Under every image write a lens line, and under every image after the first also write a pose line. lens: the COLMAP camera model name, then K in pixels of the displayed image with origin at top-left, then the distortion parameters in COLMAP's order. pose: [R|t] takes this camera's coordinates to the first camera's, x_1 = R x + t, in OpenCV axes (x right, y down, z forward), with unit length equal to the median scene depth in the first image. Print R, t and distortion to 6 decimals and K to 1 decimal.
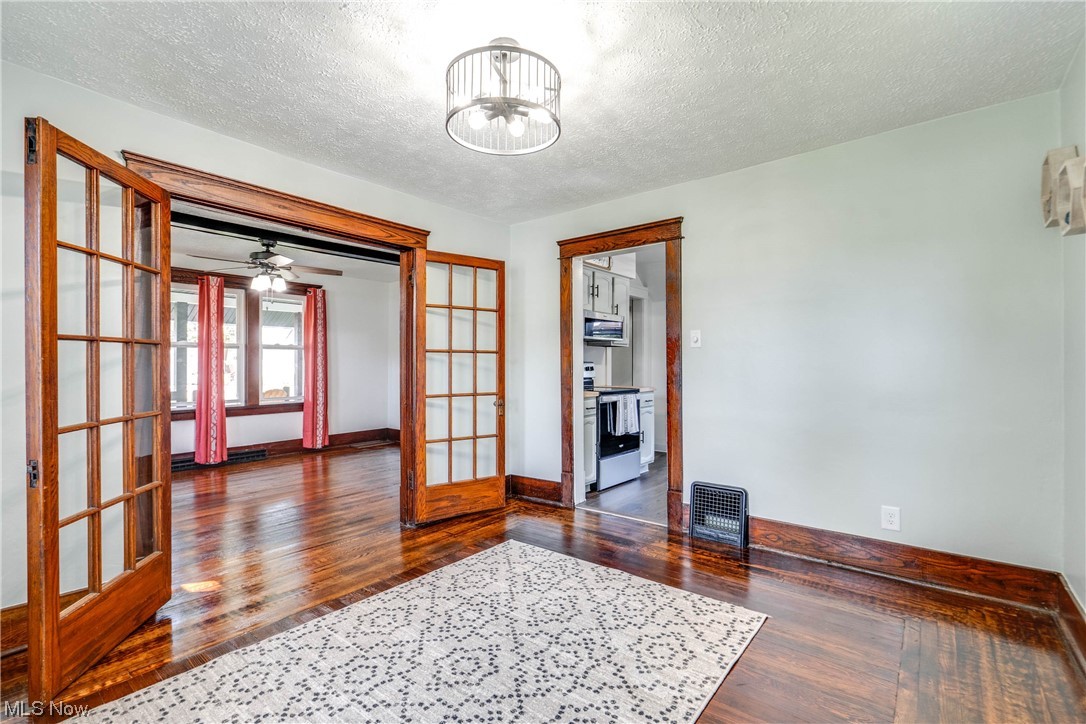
lens RADIAL K [[490.8, 0, 540.6], [0, 490.8, 363.1], [0, 0, 1]] dist [-0.008911, 0.000042]
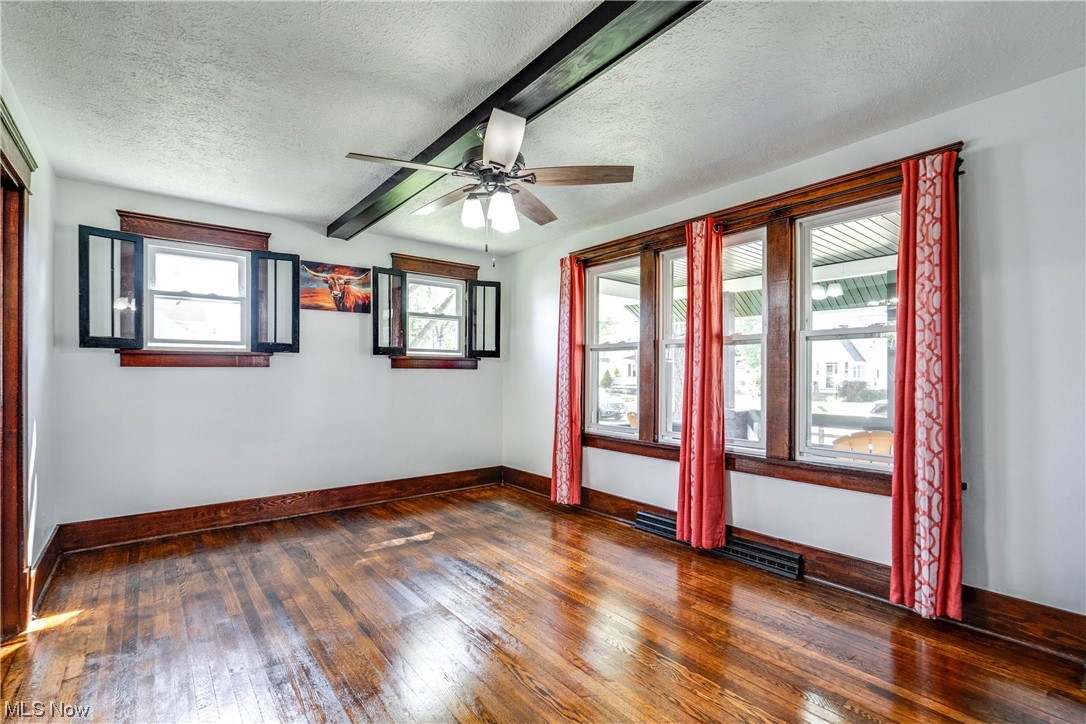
lens RADIAL K [[500.2, 0, 542.2], [0, 500.2, 374.6], [0, 0, 1]] dist [-0.002650, -0.000074]
pose [[-0.223390, 0.004981, -0.974716, -0.104297], [0.000980, 0.999988, 0.004885, 0.001171], [0.974729, 0.000136, -0.223392, 1.821040]]
